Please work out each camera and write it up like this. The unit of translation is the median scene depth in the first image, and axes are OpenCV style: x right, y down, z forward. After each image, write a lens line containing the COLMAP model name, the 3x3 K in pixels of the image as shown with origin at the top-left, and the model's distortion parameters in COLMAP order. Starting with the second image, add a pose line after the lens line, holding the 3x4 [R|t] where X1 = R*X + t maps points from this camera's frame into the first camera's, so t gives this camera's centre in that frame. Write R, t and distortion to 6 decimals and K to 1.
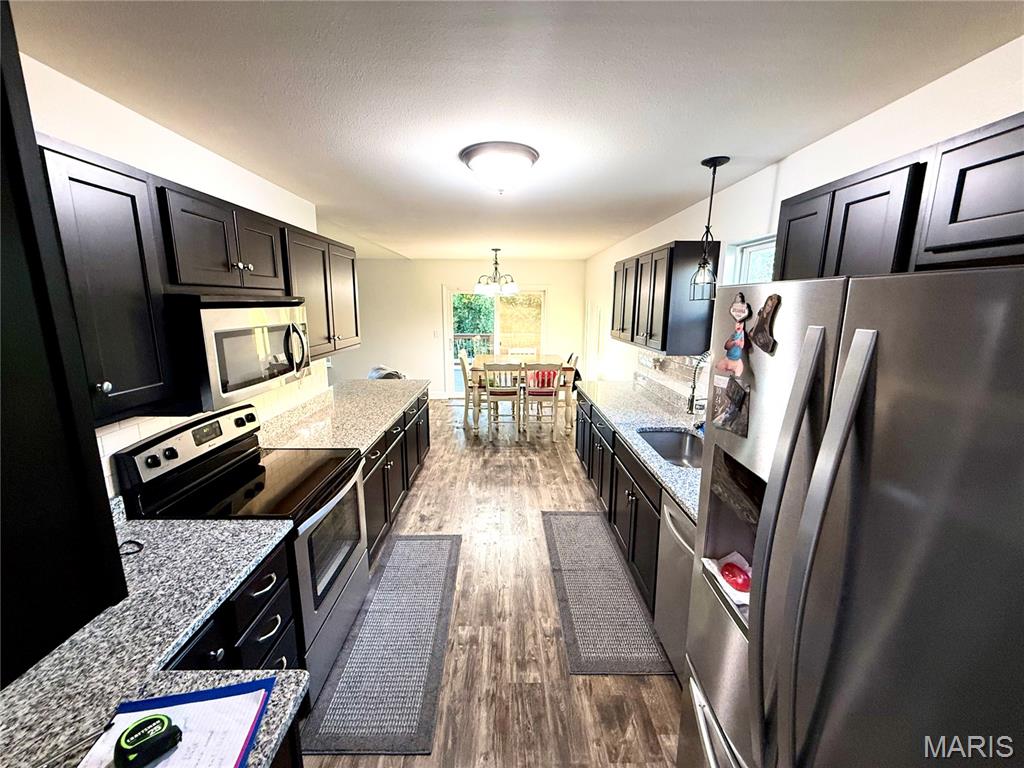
lens RADIAL K [[407.6, 0, 509.4], [0, 407.6, 384.1], [0, 0, 1]] dist [-0.003690, 0.001529]
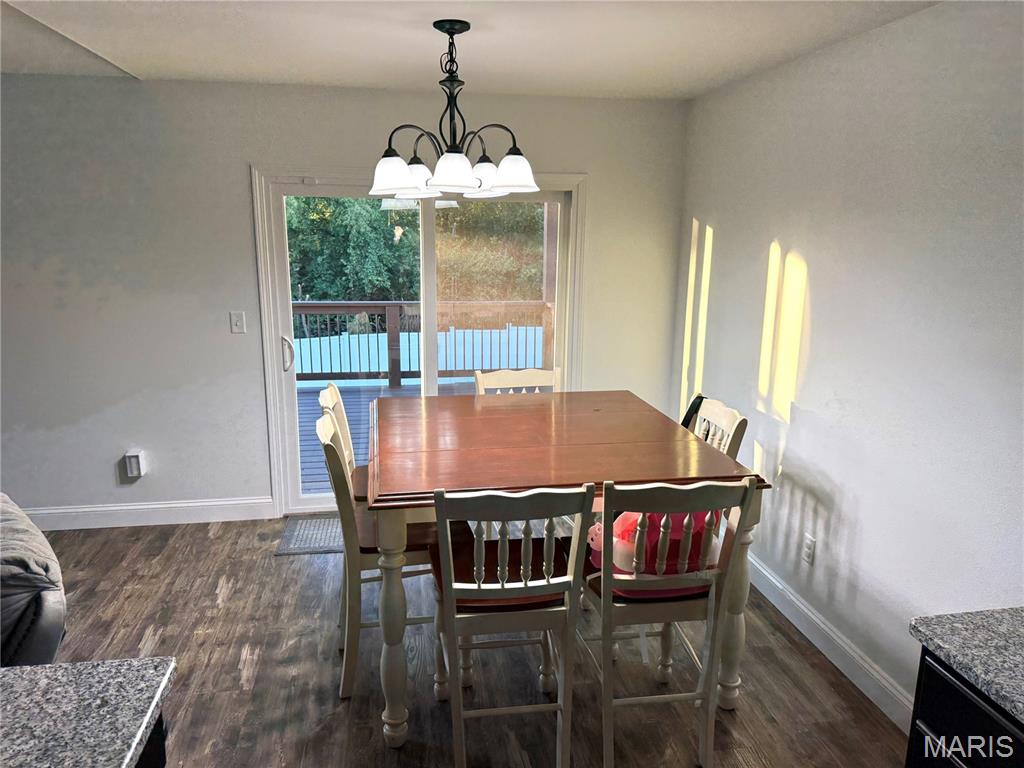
lens RADIAL K [[720.2, 0, 519.6], [0, 720.2, 390.9], [0, 0, 1]] dist [0.049566, -0.022975]
pose [[0.985971, -0.022686, 0.165365, -0.071987], [0.017414, 0.999295, 0.033260, -0.106605], [-0.166003, -0.029913, 0.985671, 0.512807]]
